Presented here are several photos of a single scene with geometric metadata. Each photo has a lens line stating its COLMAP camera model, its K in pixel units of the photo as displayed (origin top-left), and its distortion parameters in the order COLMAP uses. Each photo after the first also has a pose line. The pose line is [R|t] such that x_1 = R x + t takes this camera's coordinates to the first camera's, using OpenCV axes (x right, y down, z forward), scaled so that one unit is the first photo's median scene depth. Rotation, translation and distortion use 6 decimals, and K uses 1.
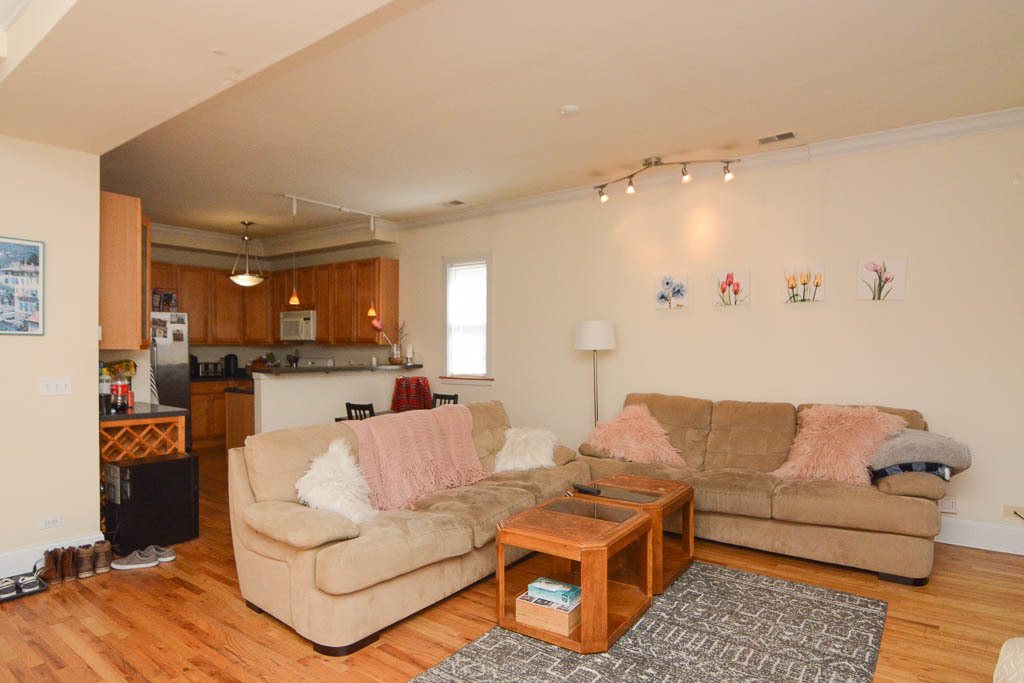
lens RADIAL K [[583.8, 0, 510.9], [0, 583.8, 355.4], [0, 0, 1]] dist [-0.003996, -0.000761]
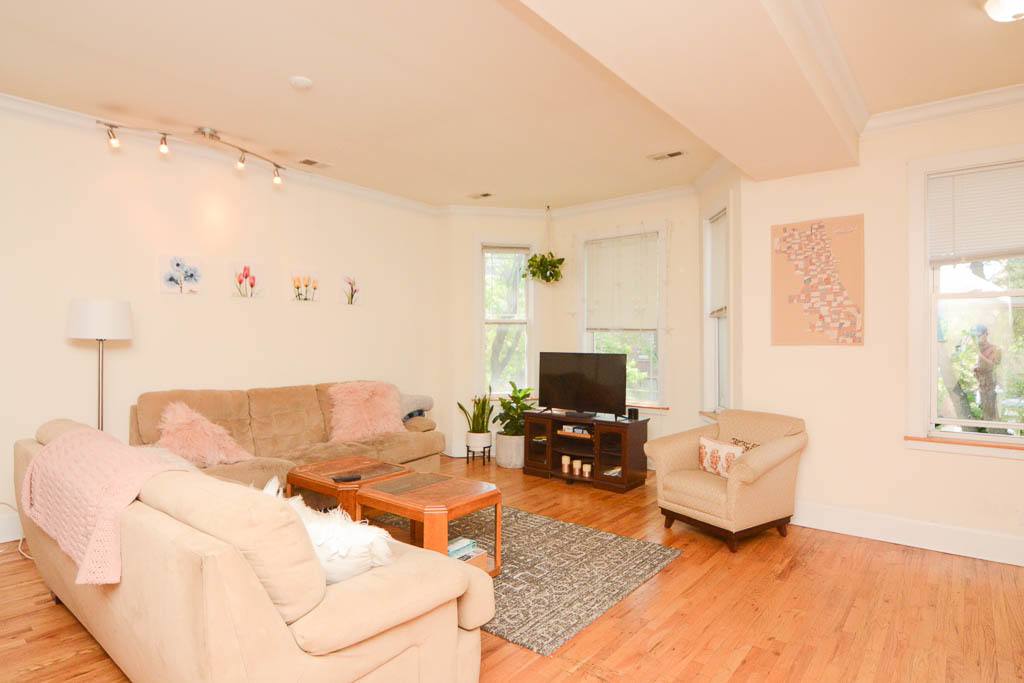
lens RADIAL K [[557.6, 0, 512.0], [0, 557.6, 341.5], [0, 0, 1]] dist [-0.001016, -0.000462]
pose [[0.043250, -0.001931, 0.999062, -0.605012], [0.003172, 0.999993, 0.001796, -0.006714], [-0.999059, 0.003092, 0.043256, 0.491467]]
